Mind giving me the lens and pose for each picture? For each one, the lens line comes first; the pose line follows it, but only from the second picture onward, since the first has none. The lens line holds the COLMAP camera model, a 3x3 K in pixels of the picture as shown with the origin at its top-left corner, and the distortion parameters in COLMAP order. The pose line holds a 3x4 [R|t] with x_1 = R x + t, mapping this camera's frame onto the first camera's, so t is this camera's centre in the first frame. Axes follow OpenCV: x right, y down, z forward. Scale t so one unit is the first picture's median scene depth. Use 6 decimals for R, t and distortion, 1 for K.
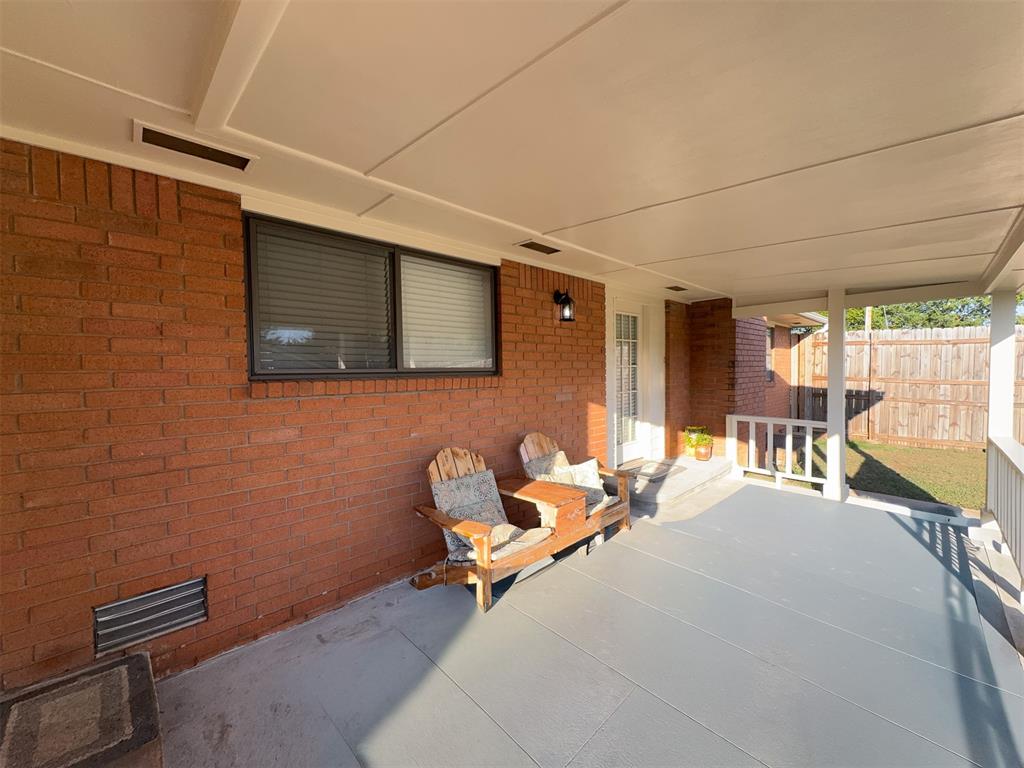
lens RADIAL K [[410.1, 0, 514.4], [0, 410.1, 383.9], [0, 0, 1]] dist [-0.001810, 0.000524]
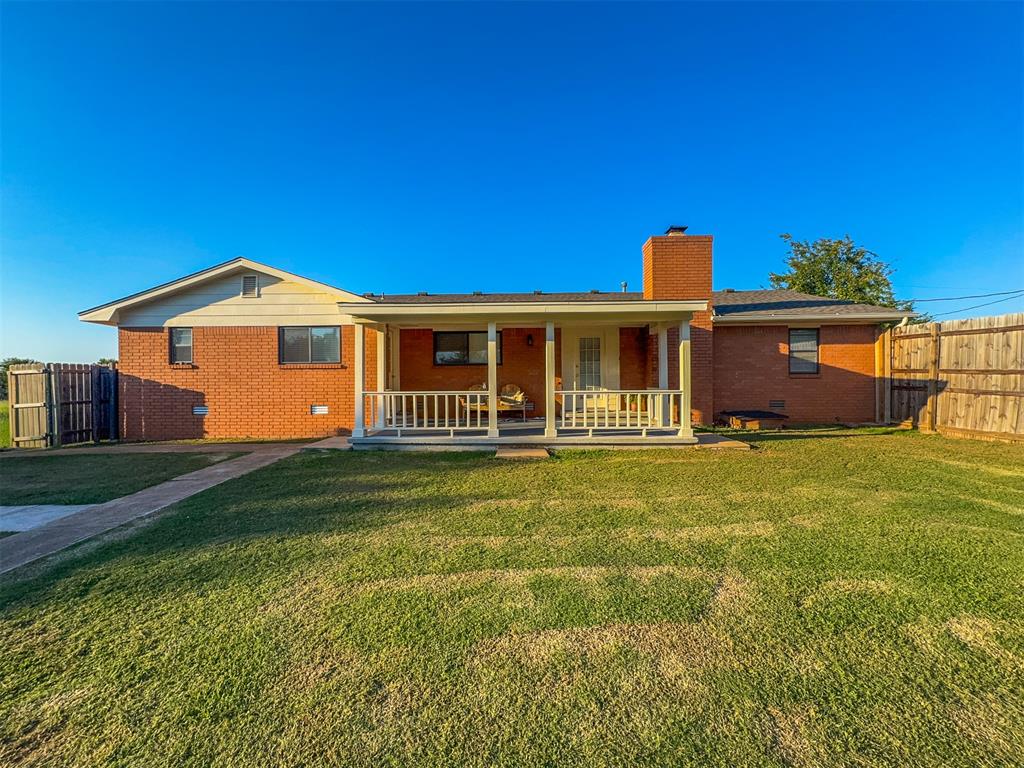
lens RADIAL K [[410.1, 0, 513.0], [0, 410.1, 382.1], [0, 0, 1]] dist [-0.001810, 0.000524]
pose [[0.708550, 0.010729, -0.705579, 1.758978], [-0.024814, 0.999645, -0.009718, 0.108204], [0.705224, 0.024394, 0.708564, -0.909542]]
